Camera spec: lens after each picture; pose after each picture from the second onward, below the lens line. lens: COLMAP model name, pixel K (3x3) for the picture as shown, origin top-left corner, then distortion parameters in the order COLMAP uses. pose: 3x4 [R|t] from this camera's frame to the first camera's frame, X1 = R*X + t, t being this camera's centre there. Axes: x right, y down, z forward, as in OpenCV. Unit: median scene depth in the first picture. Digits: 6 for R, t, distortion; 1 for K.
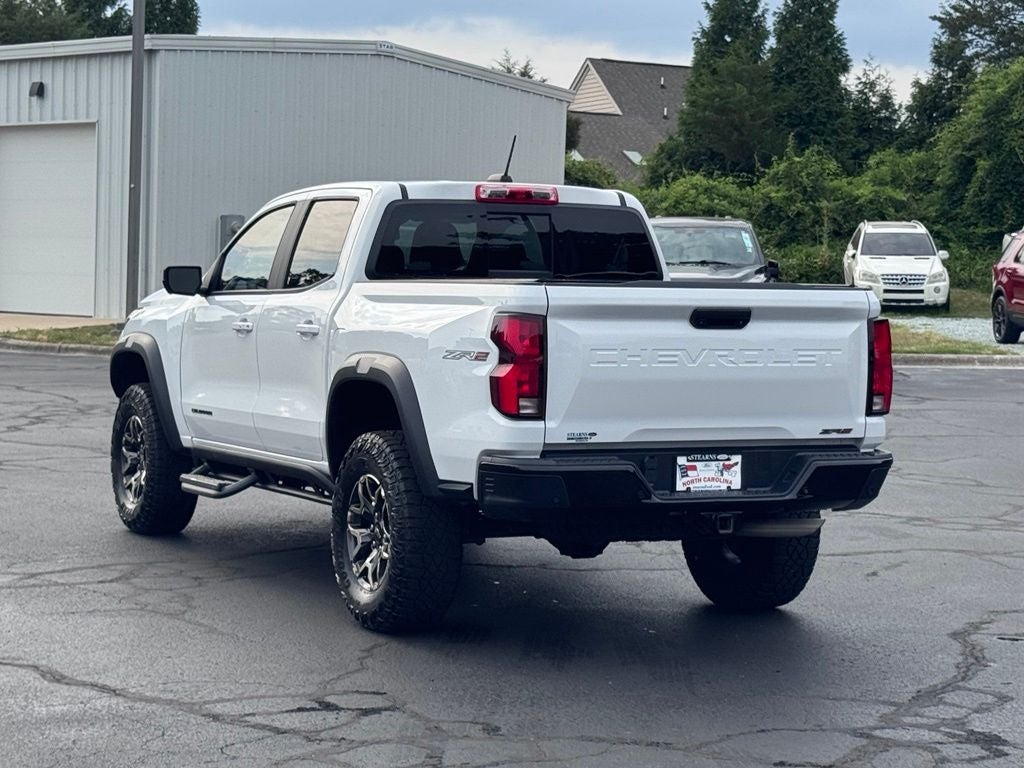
lens RADIAL K [[2217.7, 0, 512.0], [0, 2217.7, 384.0], [0, 0, 1]] dist [0.131335, 0.109736]
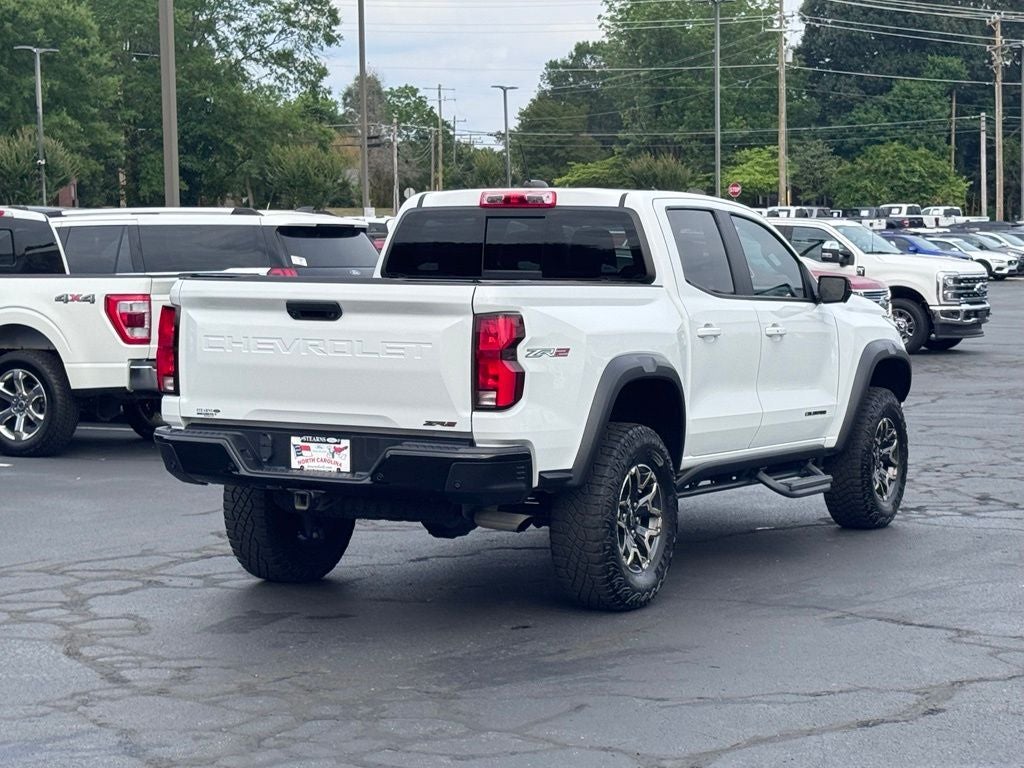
lens RADIAL K [[2217.7, 0, 512.0], [0, 2217.7, 384.0], [0, 0, 1]] dist [0.131335, 0.109736]
pose [[0.589675, 0.033675, -0.806938, 1.010146], [-0.043389, 0.999008, 0.009984, -0.008712], [0.806474, 0.029125, 0.590551, 0.437039]]
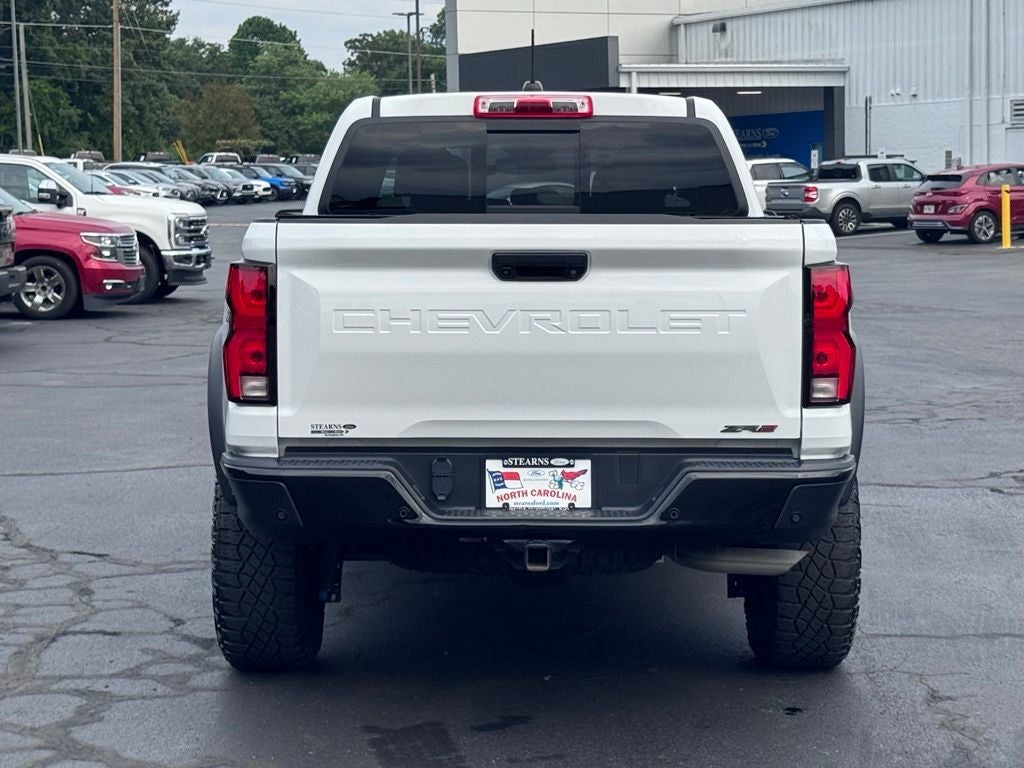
lens RADIAL K [[2217.7, 0, 512.0], [0, 2217.7, 384.0], [0, 0, 1]] dist [0.131335, 0.109736]
pose [[0.899423, 0.016252, -0.436776, 0.390221], [-0.007330, 0.999729, 0.022105, -0.007525], [0.437017, -0.016680, 0.899299, 0.357313]]
